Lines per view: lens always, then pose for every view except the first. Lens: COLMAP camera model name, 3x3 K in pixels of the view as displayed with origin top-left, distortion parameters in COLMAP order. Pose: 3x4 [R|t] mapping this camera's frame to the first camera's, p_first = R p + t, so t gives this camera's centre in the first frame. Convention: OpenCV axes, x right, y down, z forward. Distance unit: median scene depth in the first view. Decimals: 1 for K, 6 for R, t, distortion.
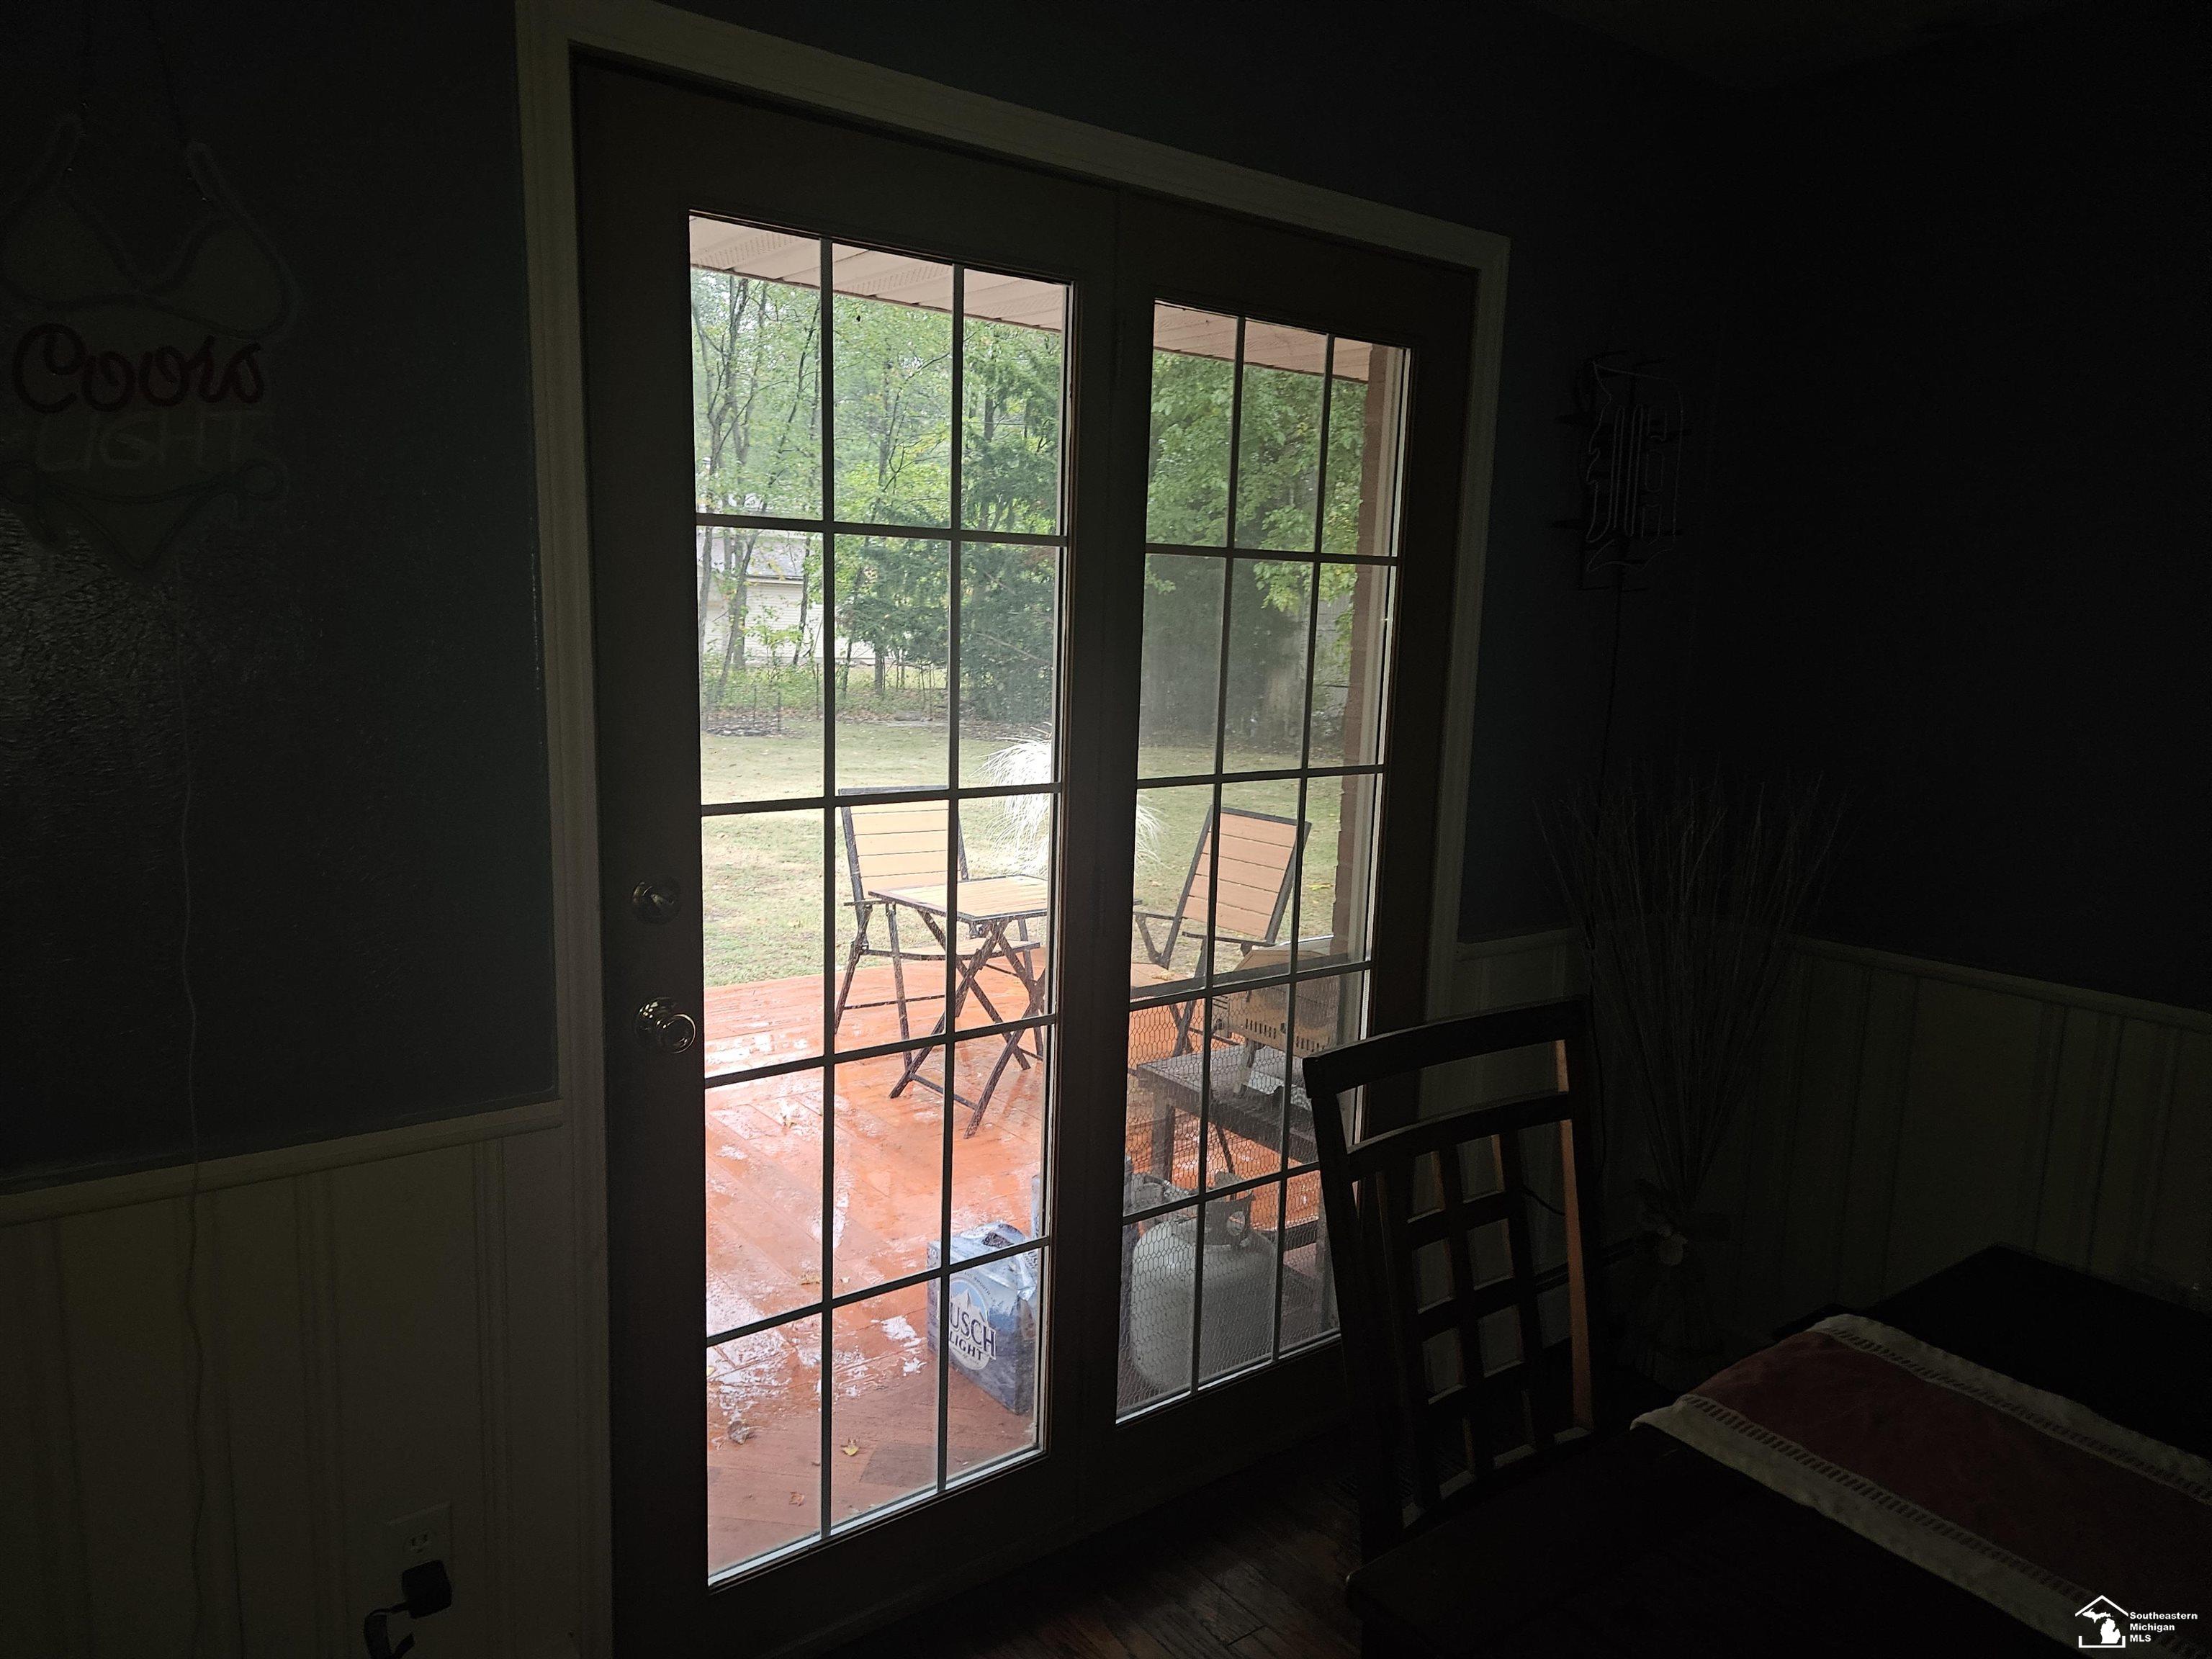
lens RADIAL K [[1442.8, 0, 1094.0], [0, 1442.8, 834.4], [0, 0, 1]] dist [0.066127, -0.042651]
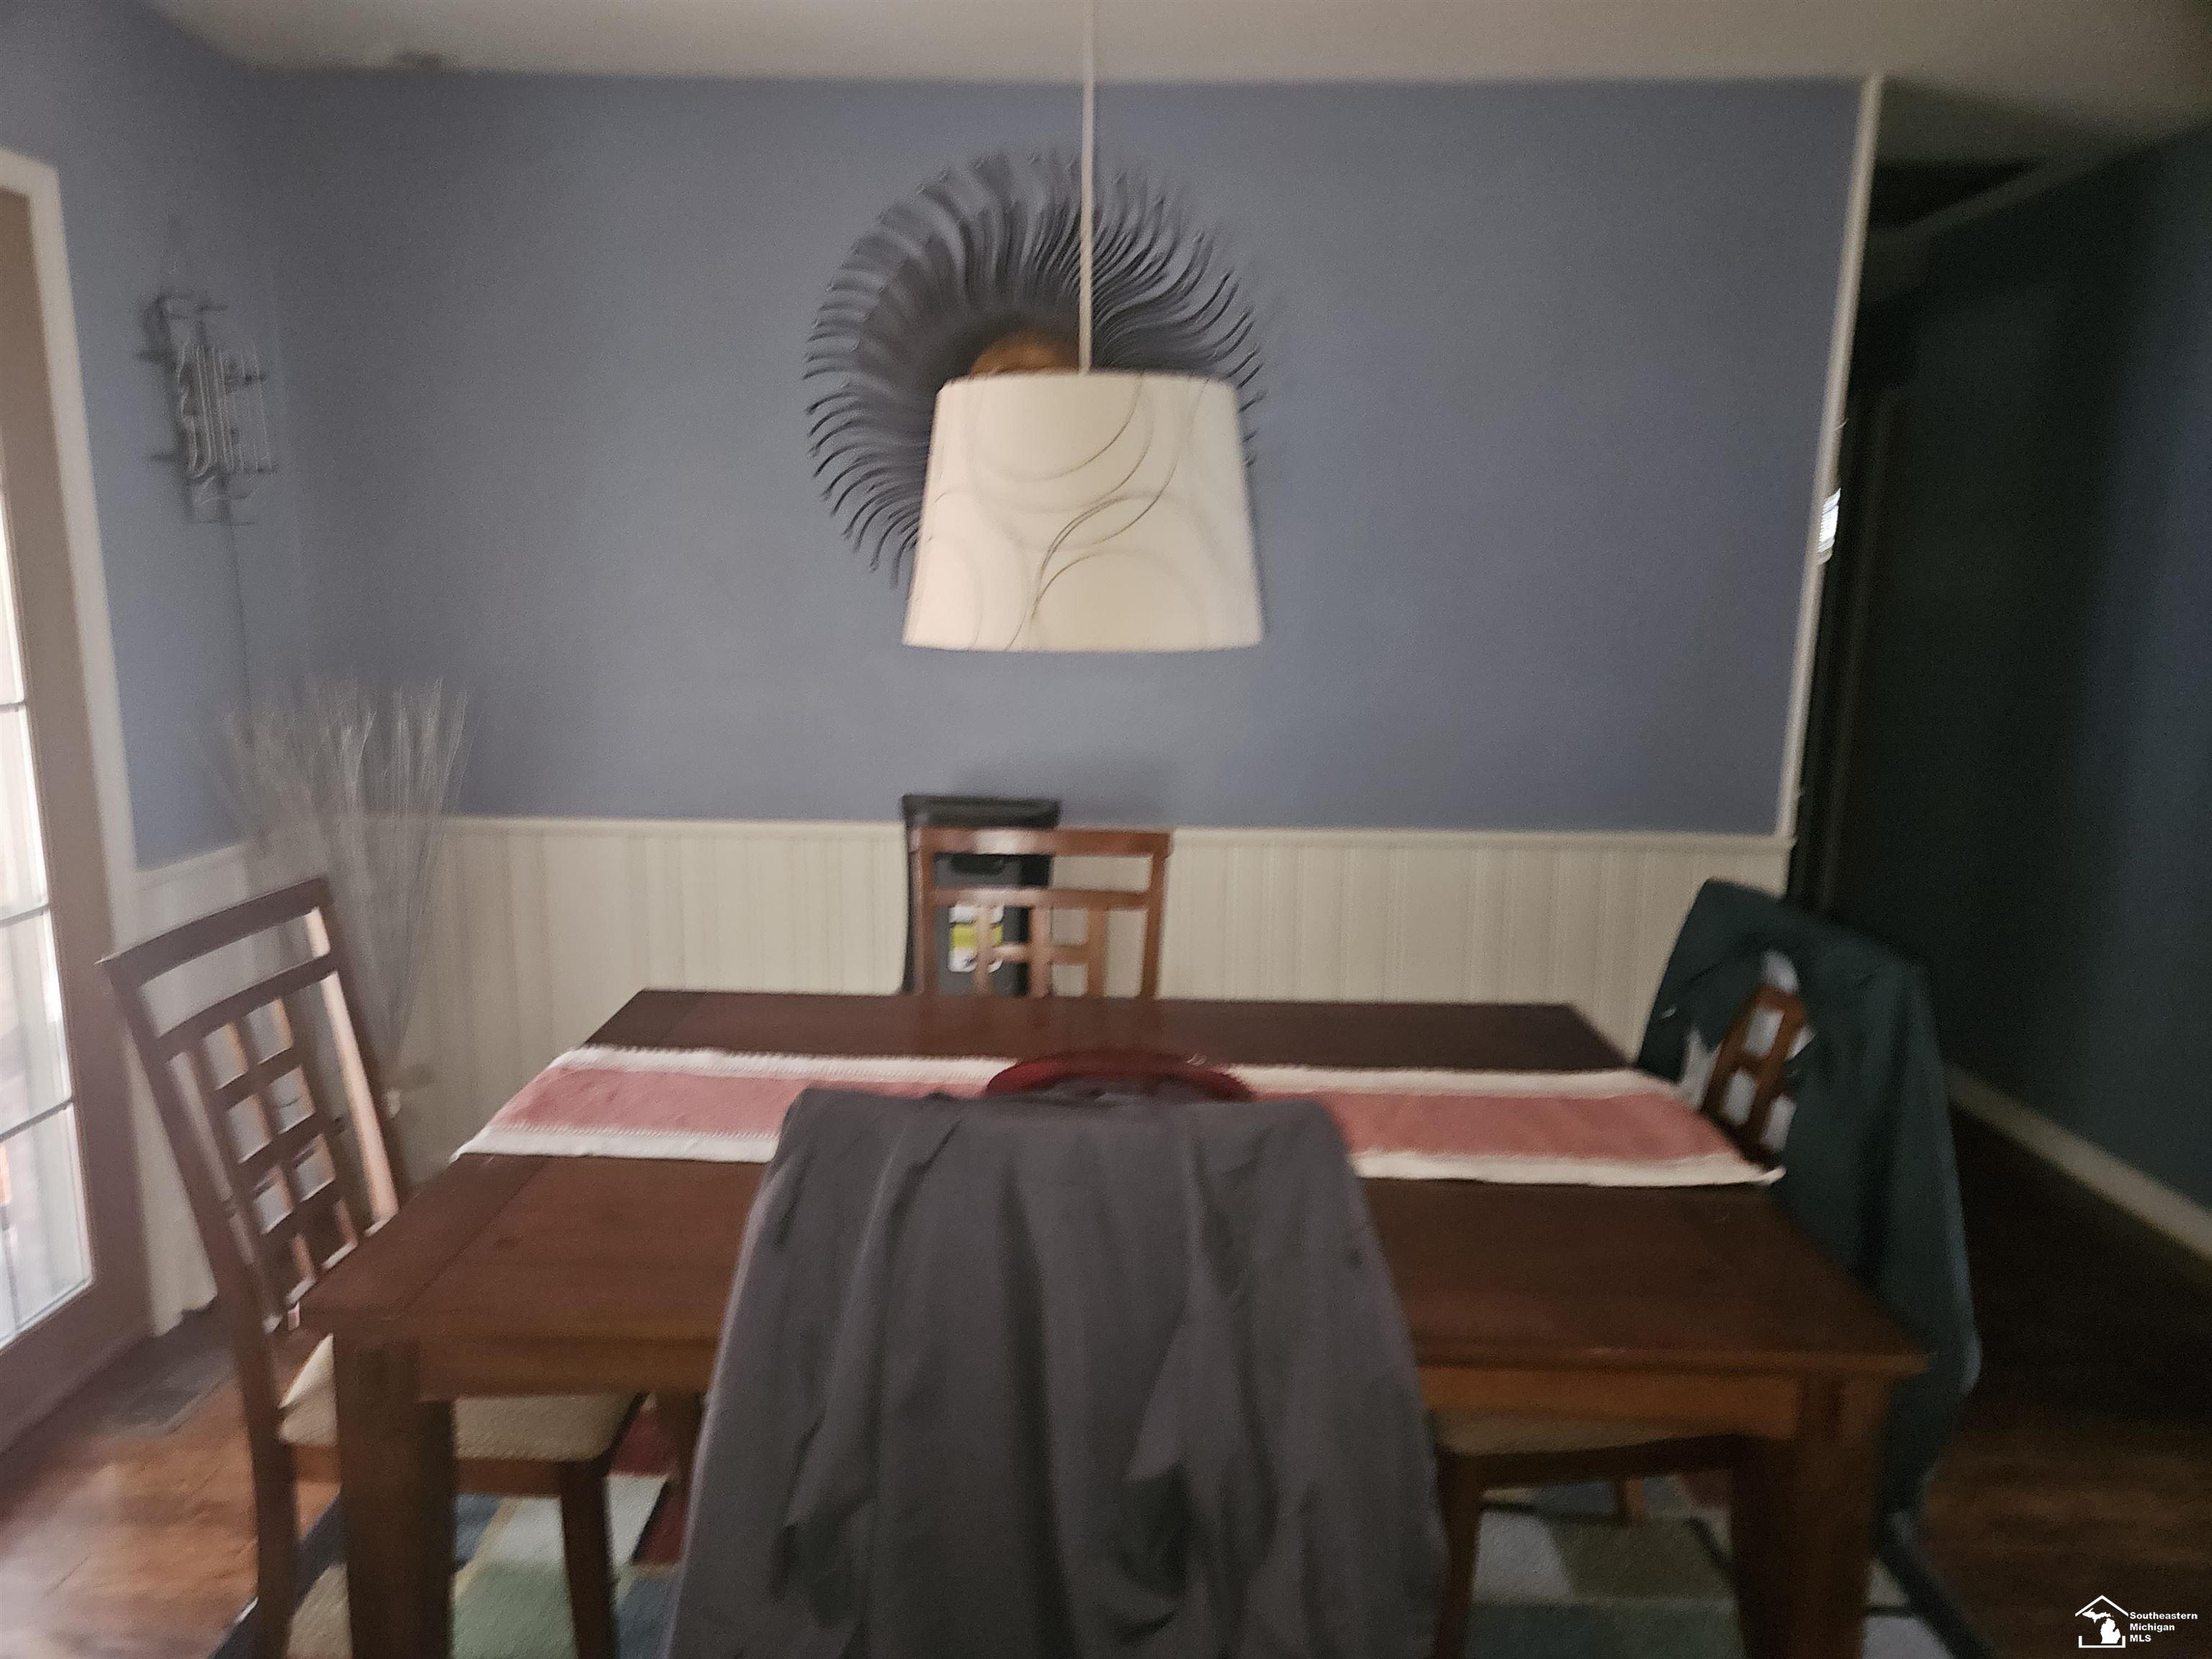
lens RADIAL K [[1442.8, 0, 1094.0], [0, 1442.8, 834.4], [0, 0, 1]] dist [0.066127, -0.042651]
pose [[0.592674, -0.167479, 0.787838, -0.227416], [0.129972, 0.985210, 0.111661, 0.029595], [-0.794886, 0.036218, 0.605676, -0.222676]]
